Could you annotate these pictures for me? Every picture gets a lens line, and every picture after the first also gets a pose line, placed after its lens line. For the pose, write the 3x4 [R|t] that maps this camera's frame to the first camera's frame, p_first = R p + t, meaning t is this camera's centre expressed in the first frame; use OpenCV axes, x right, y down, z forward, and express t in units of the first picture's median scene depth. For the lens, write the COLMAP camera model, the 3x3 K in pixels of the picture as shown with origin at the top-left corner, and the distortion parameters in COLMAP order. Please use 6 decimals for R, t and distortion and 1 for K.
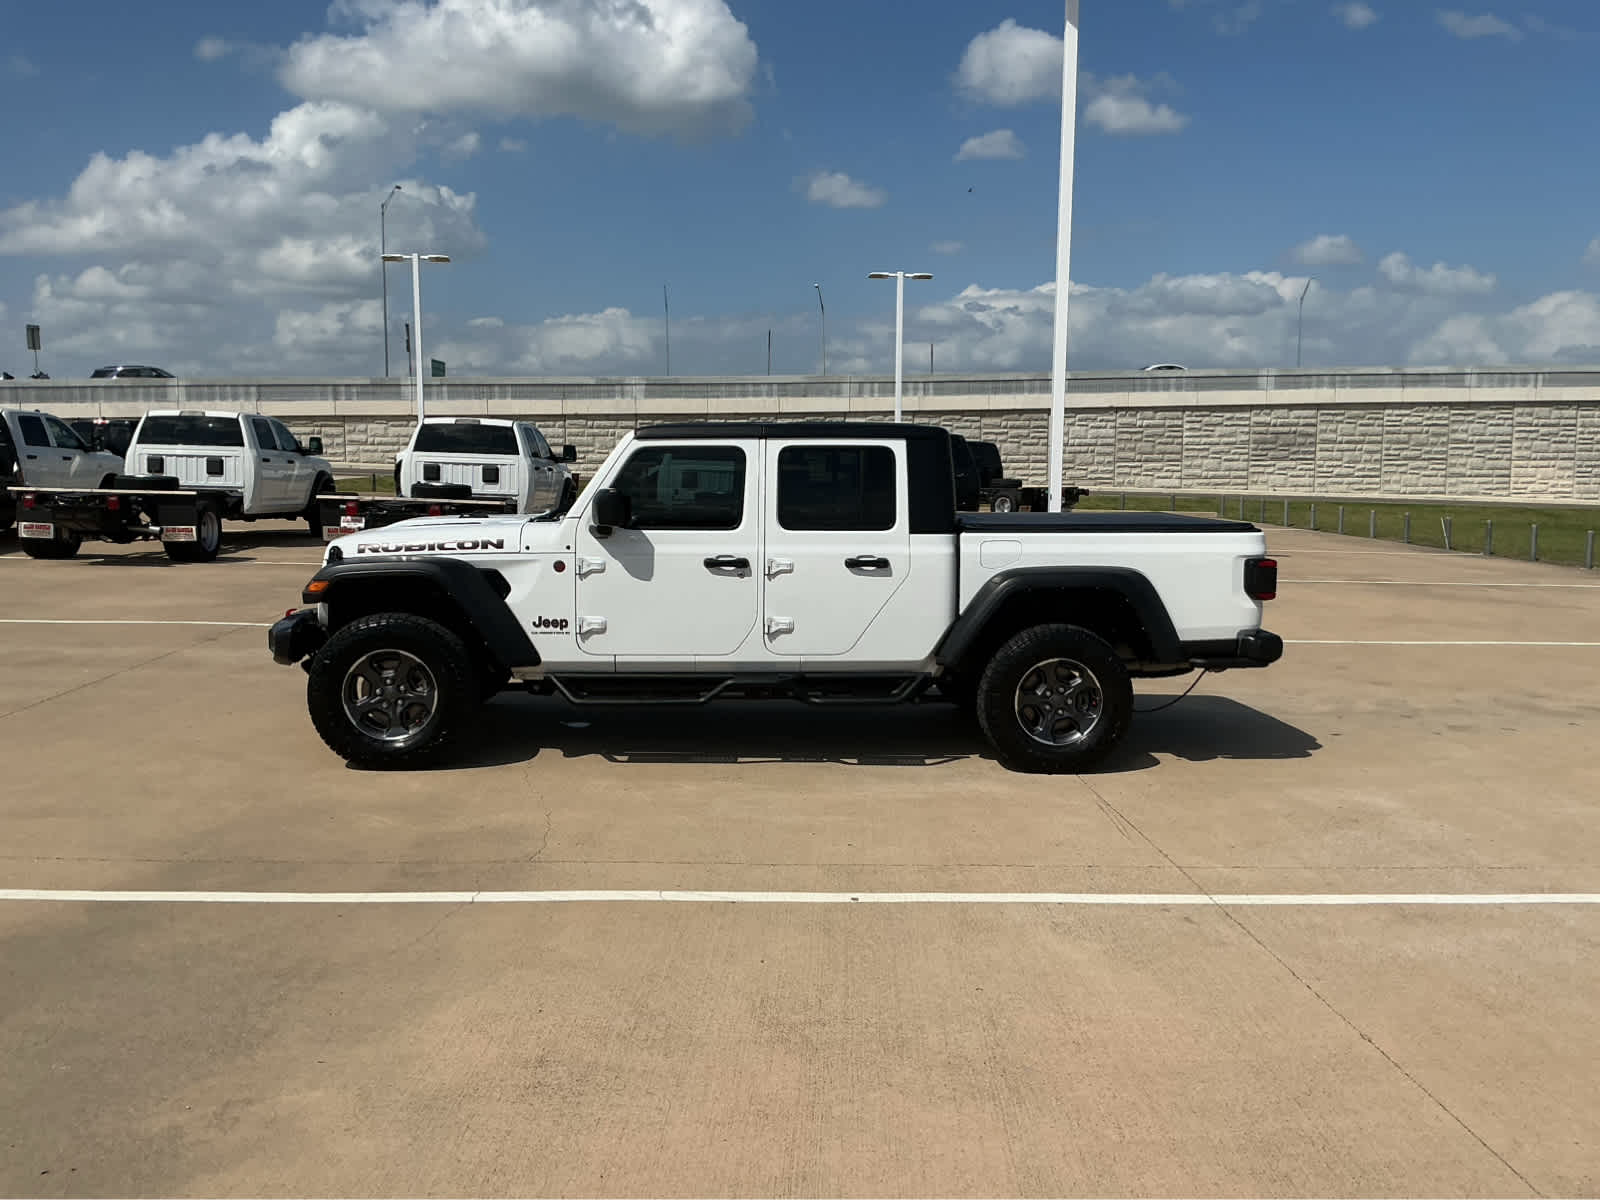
lens RADIAL K [[1327.7, 0, 790.7], [0, 1327.7, 592.5], [0, 0, 1]] dist [0.082750, -0.151427]
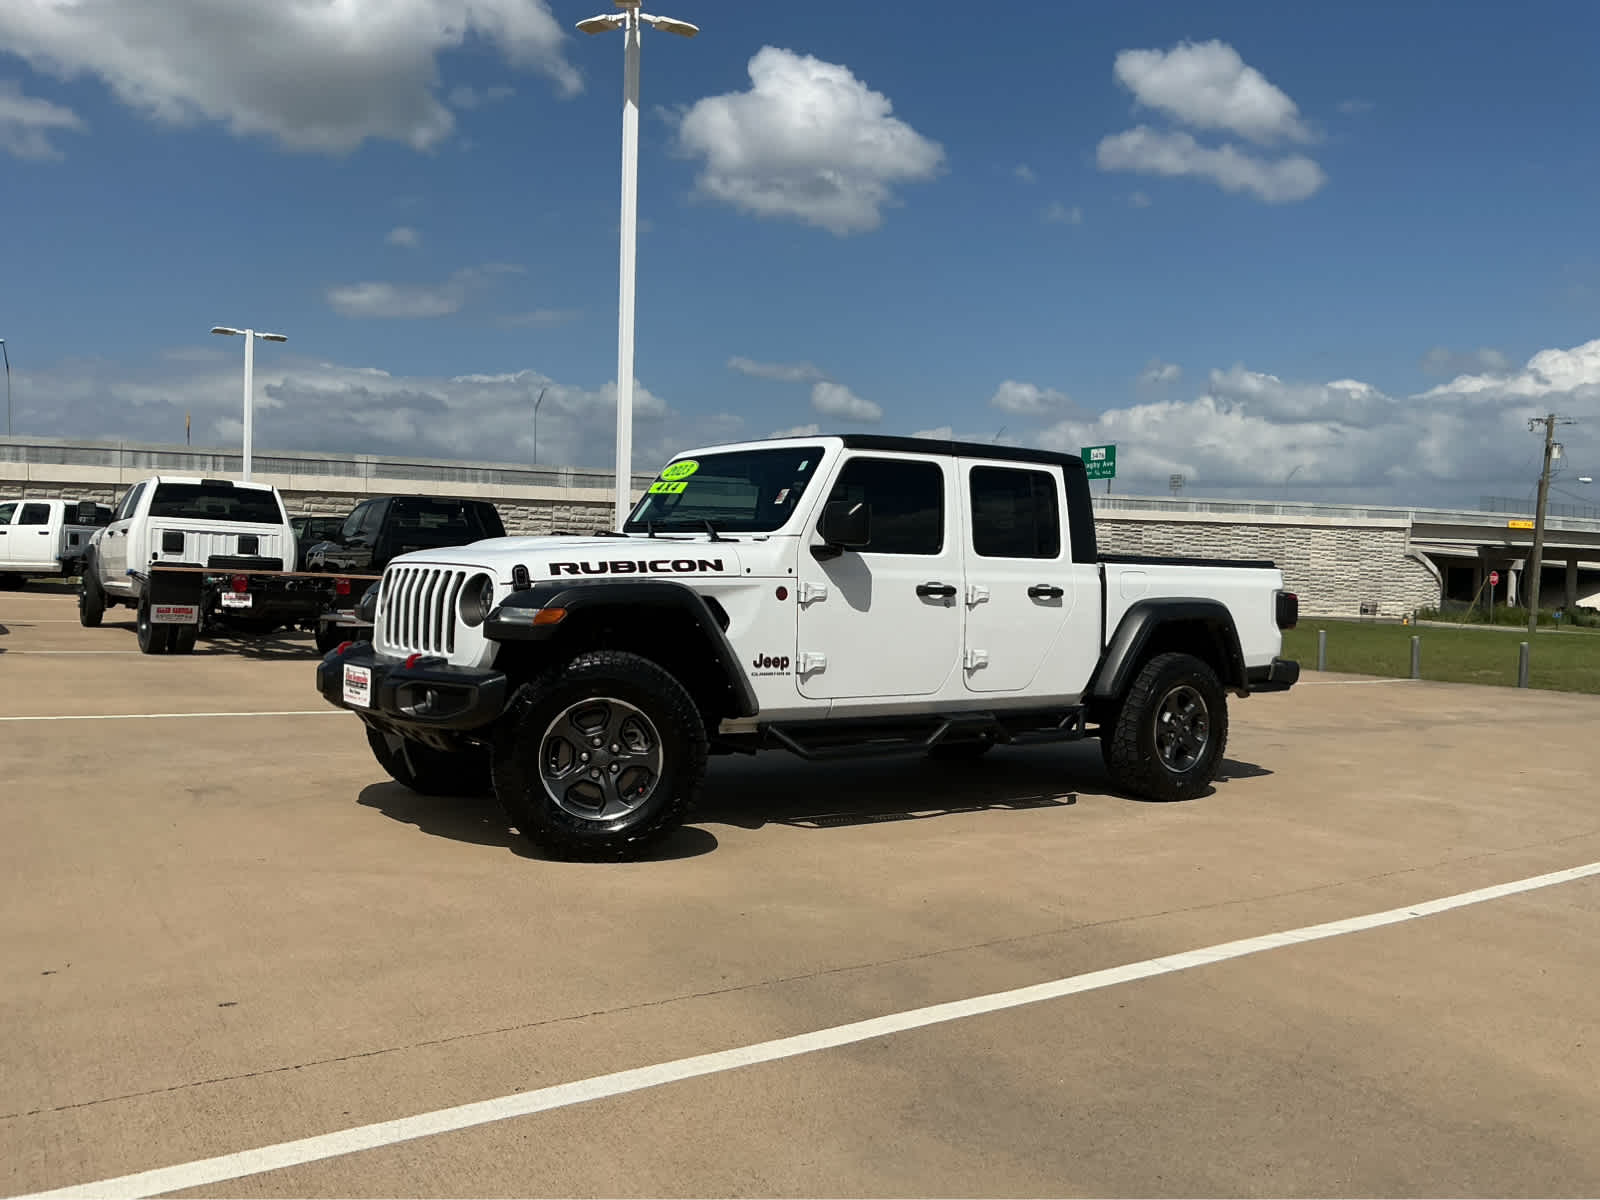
lens RADIAL K [[1327.7, 0, 798.6], [0, 1327.7, 609.8], [0, 0, 1]] dist [0.082750, -0.151427]
pose [[0.839654, -0.000401, 0.543122, -0.610819], [0.032094, 0.998289, -0.048880, 0.031346], [-0.542173, 0.058473, 0.838230, 0.298070]]
